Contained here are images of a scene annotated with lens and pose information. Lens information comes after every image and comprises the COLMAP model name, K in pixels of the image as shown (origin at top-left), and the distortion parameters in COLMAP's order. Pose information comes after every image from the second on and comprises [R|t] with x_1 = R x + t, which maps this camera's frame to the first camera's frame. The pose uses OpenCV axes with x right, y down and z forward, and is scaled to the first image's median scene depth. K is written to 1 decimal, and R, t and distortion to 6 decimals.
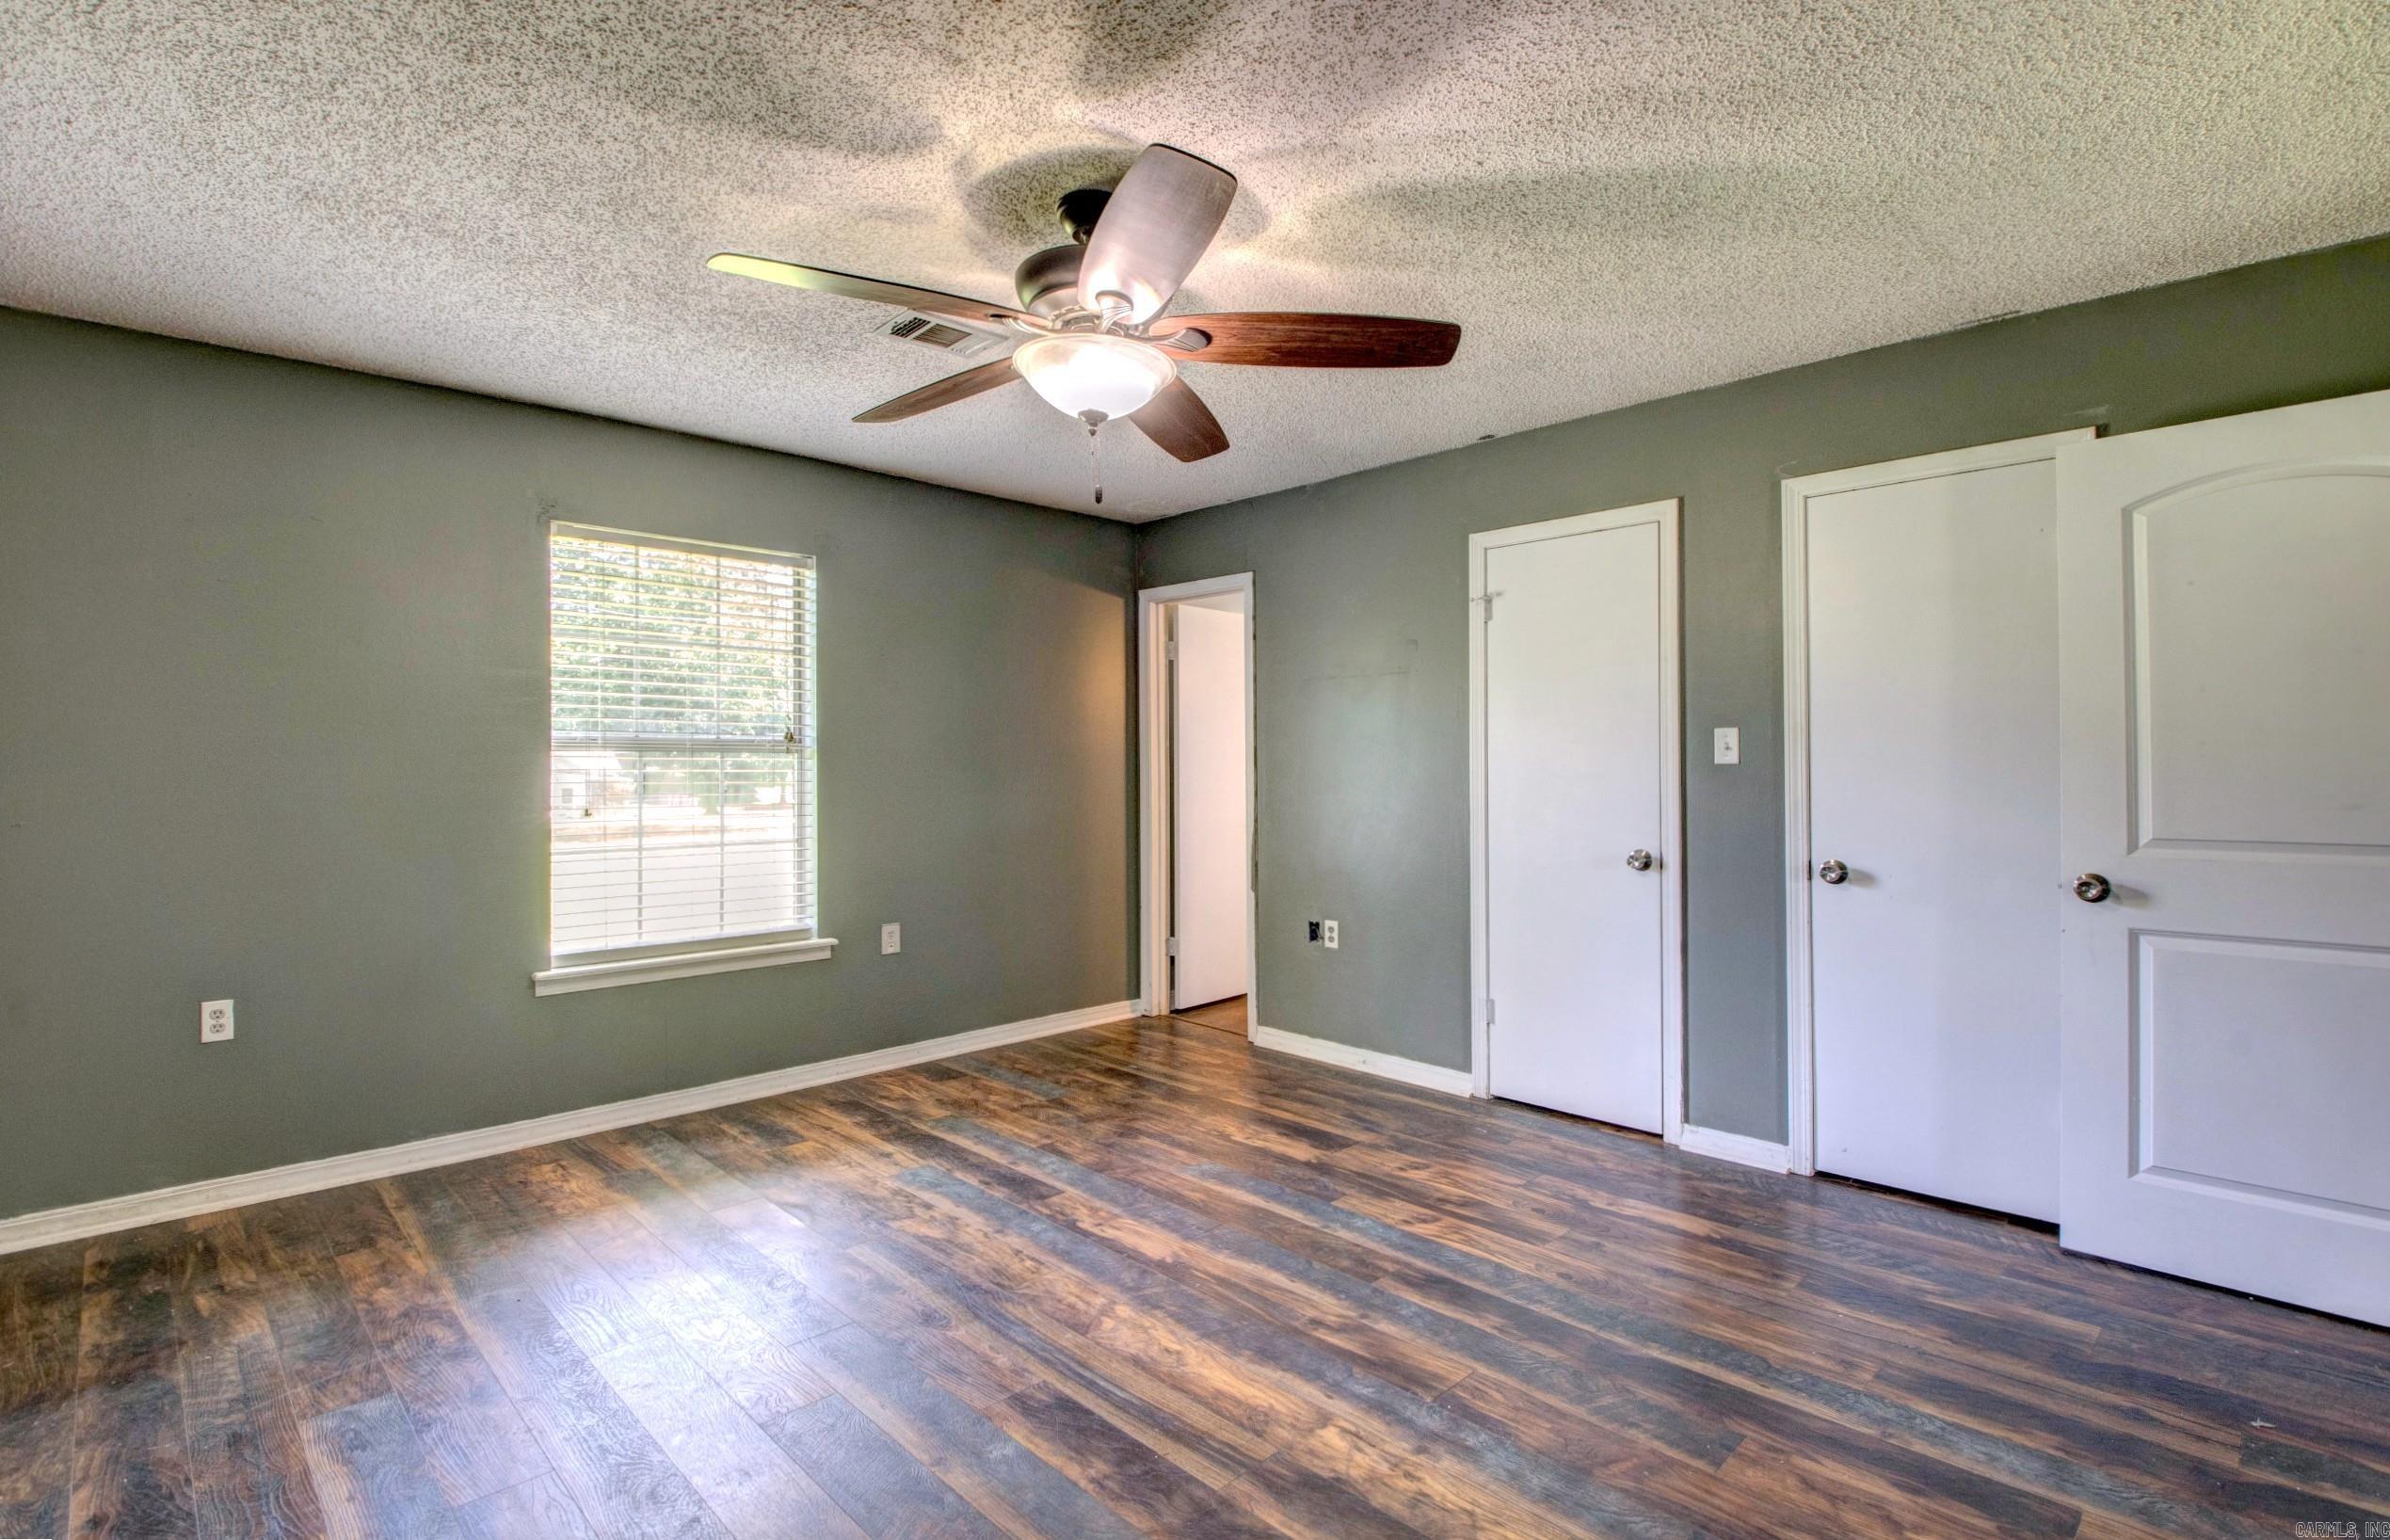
lens RADIAL K [[1116.3, 0, 1181.2], [0, 1116.3, 760.2], [0, 0, 1]] dist [0.006096, -0.018418]
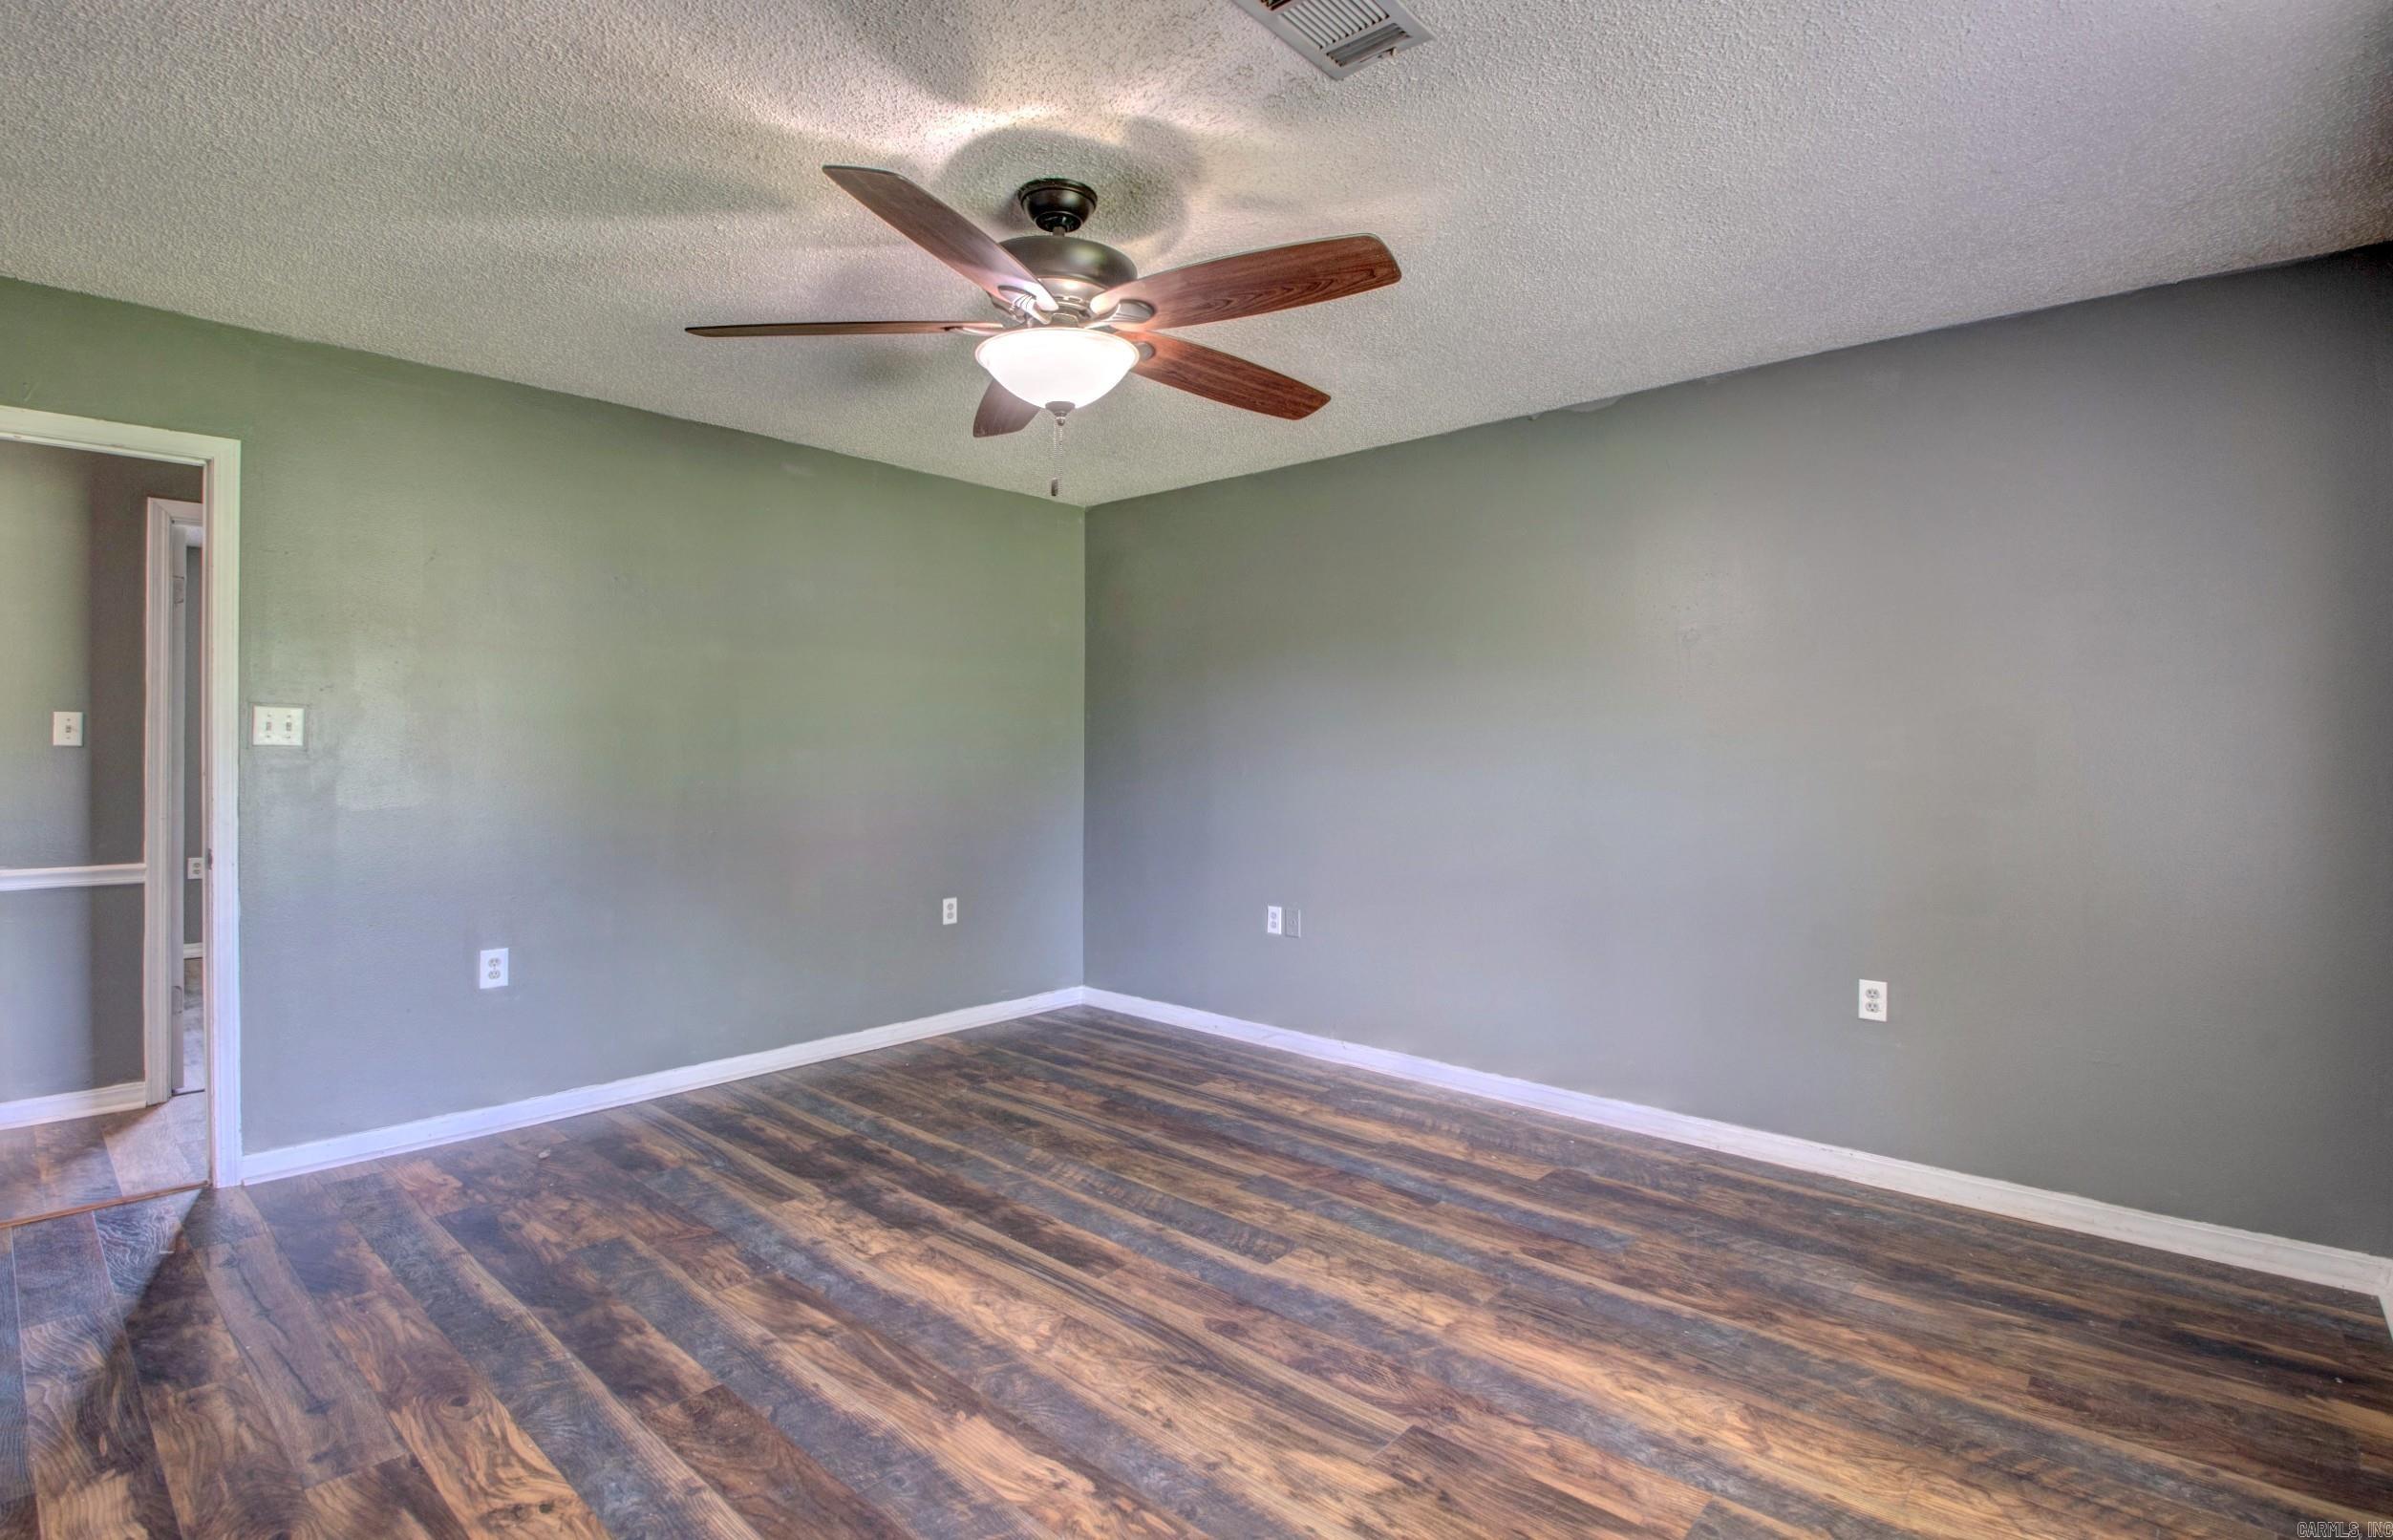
lens RADIAL K [[1117.7, 0, 1192.3], [0, 1117.7, 754.5], [0, 0, 1]] dist [0.006096, -0.018418]
pose [[-0.997738, -0.000829, -0.067211, -0.113769], [-0.000682, 0.999997, -0.002213, 0.006899], [0.067213, -0.002162, -0.997736, 1.746131]]
